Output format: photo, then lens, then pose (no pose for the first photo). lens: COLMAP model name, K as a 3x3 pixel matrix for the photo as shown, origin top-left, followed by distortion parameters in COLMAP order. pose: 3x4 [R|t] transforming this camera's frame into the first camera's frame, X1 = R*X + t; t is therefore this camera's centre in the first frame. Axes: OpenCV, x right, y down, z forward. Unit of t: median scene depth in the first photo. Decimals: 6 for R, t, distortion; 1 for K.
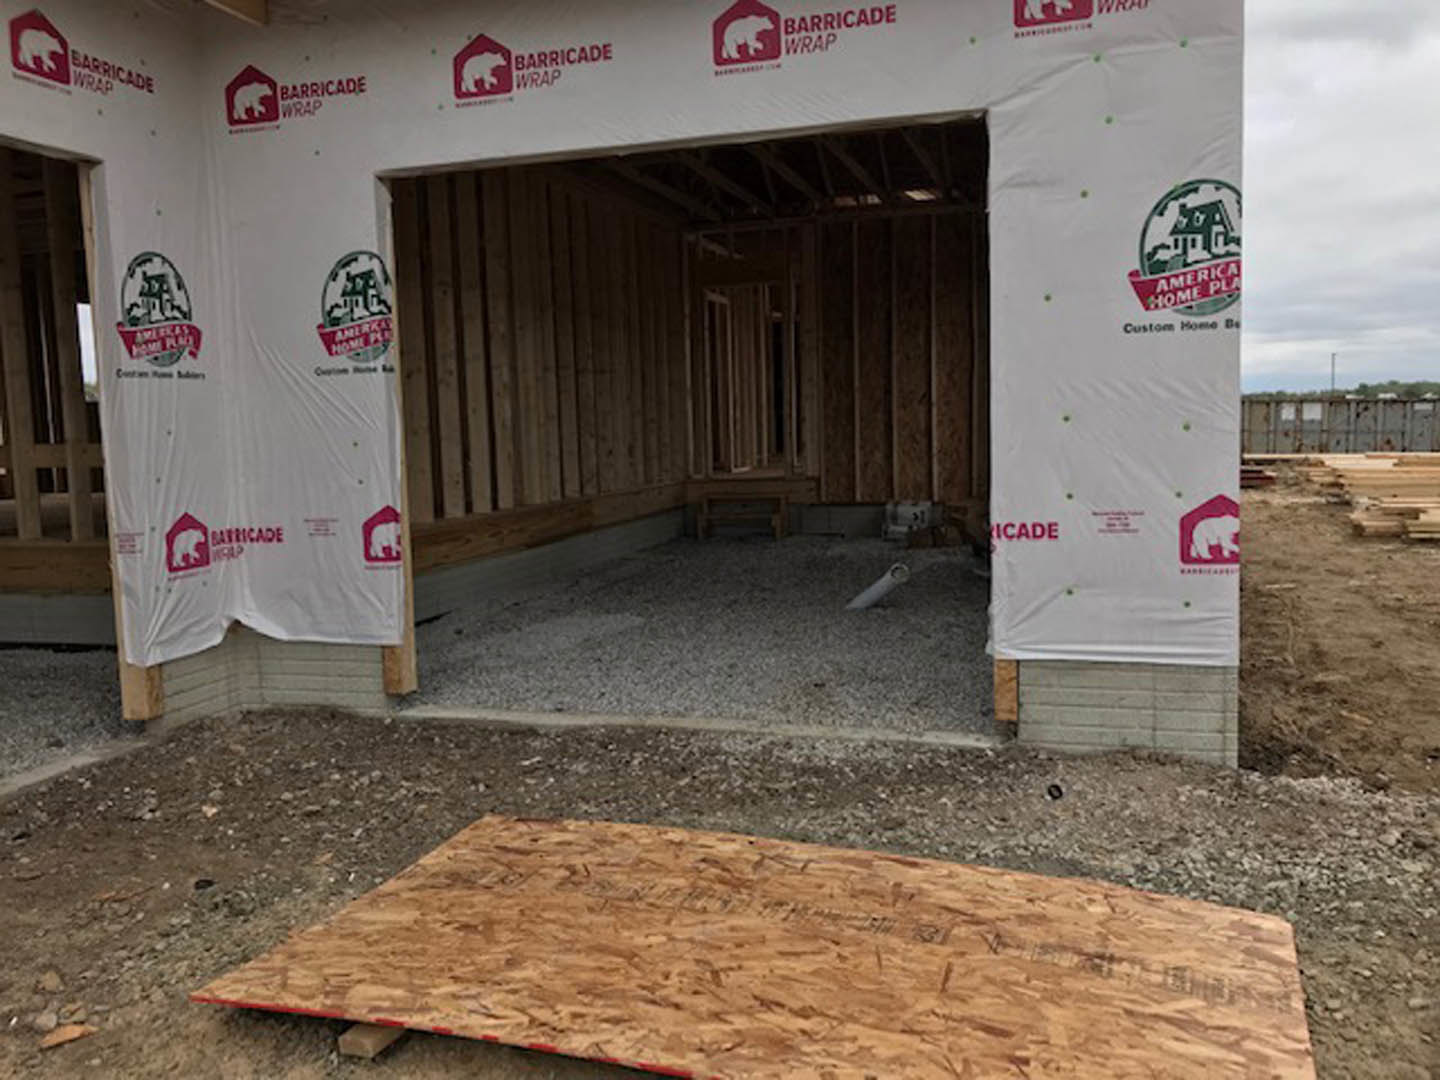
lens RADIAL K [[1176.6, 0, 720.0], [0, 1176.6, 540.0], [0, 0, 1]] dist [0.041706, -0.047542]
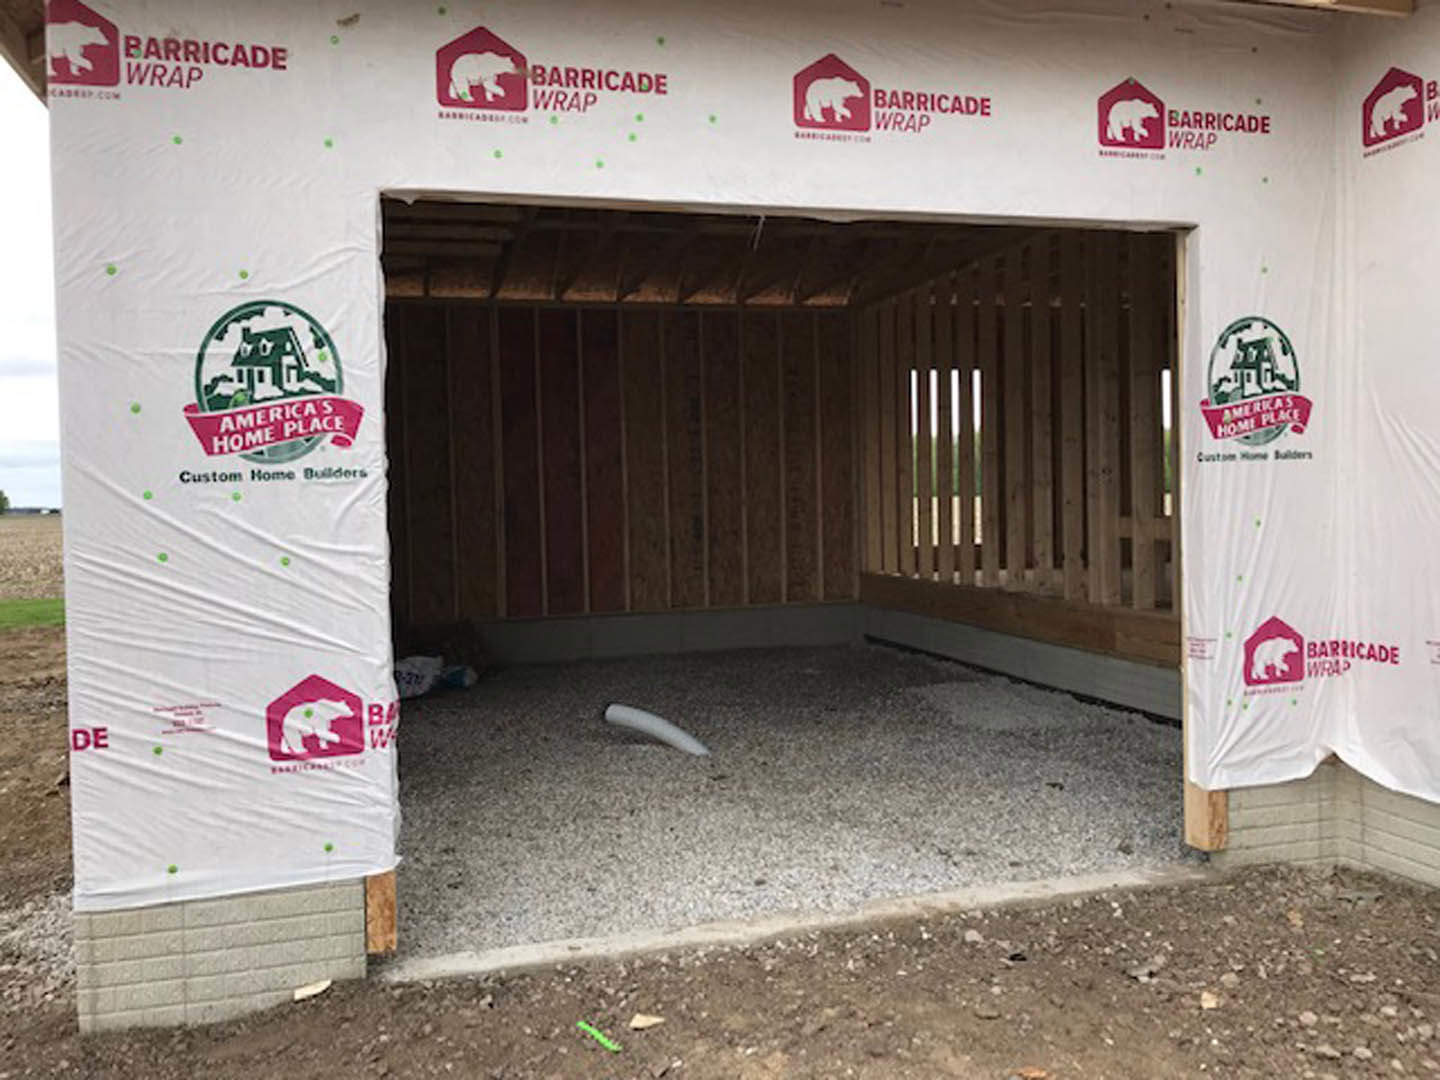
lens RADIAL K [[1152.8, 0, 714.1], [0, 1152.8, 542.4], [0, 0, 1]] dist [0.048221, -0.071155]
pose [[0.518865, 0.038399, -0.853994, 0.049229], [-0.073643, 0.997285, 0.000099, -0.048434], [0.851678, 0.062839, 0.520284, 0.231543]]
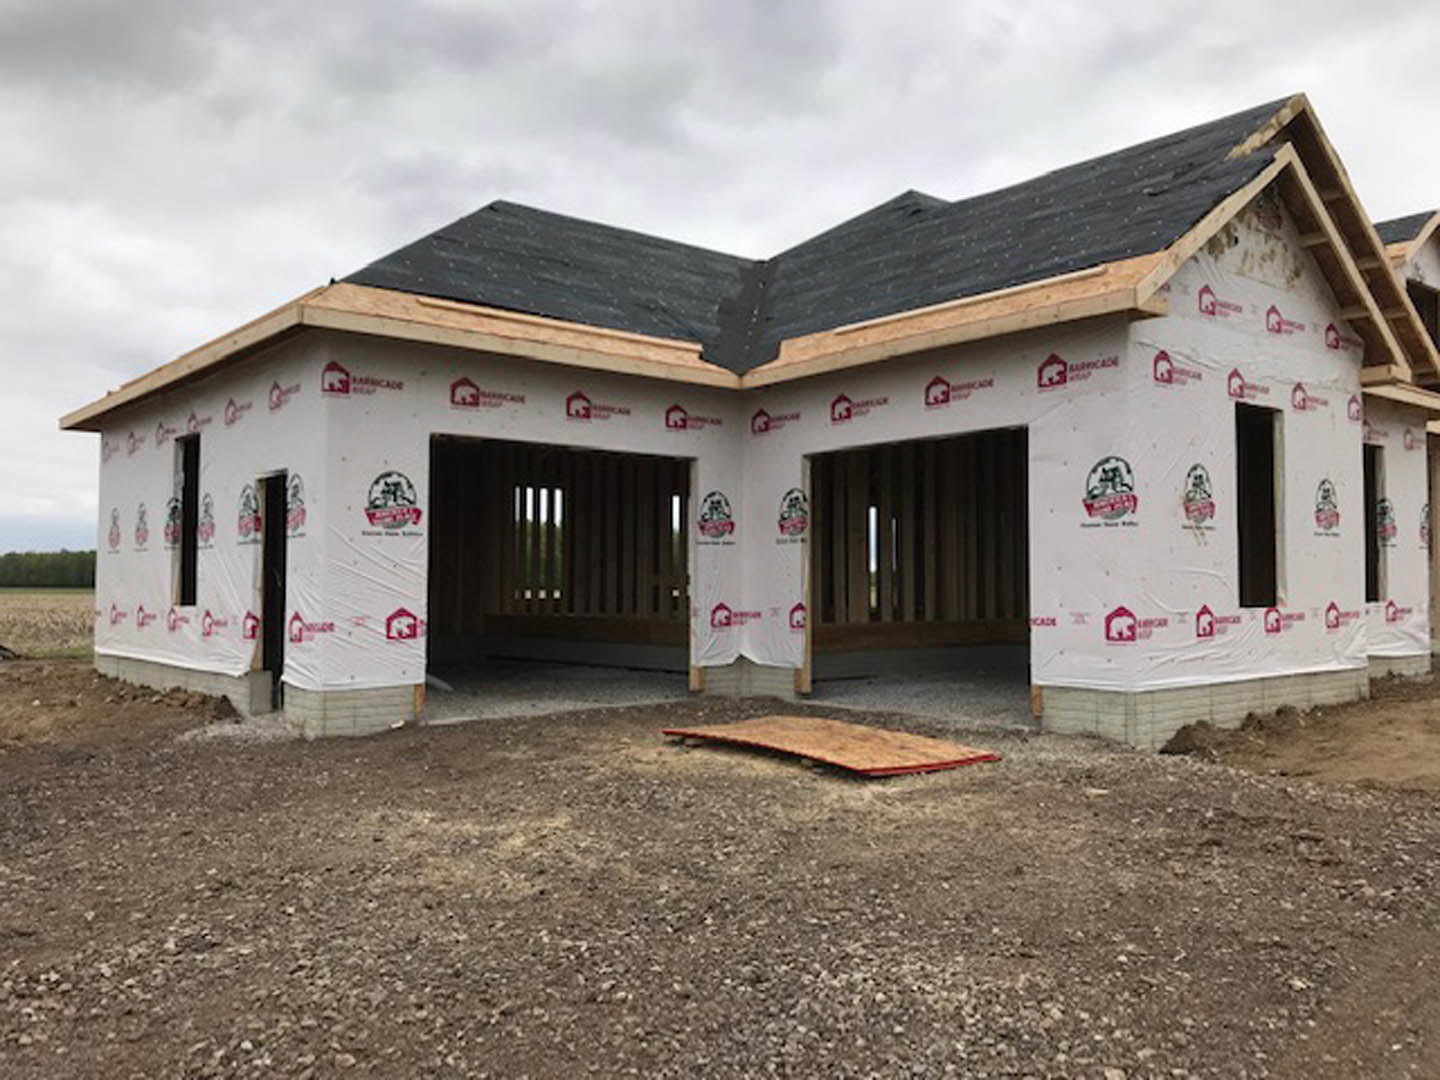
lens RADIAL K [[1176.6, 0, 720.0], [0, 1176.6, 540.0], [0, 0, 1]] dist [0.041706, -0.047542]
pose [[0.832141, 0.007143, -0.554518, 0.829059], [-0.078076, 0.991467, -0.104393, 0.098090], [0.549040, 0.130165, 0.825598, -0.918838]]
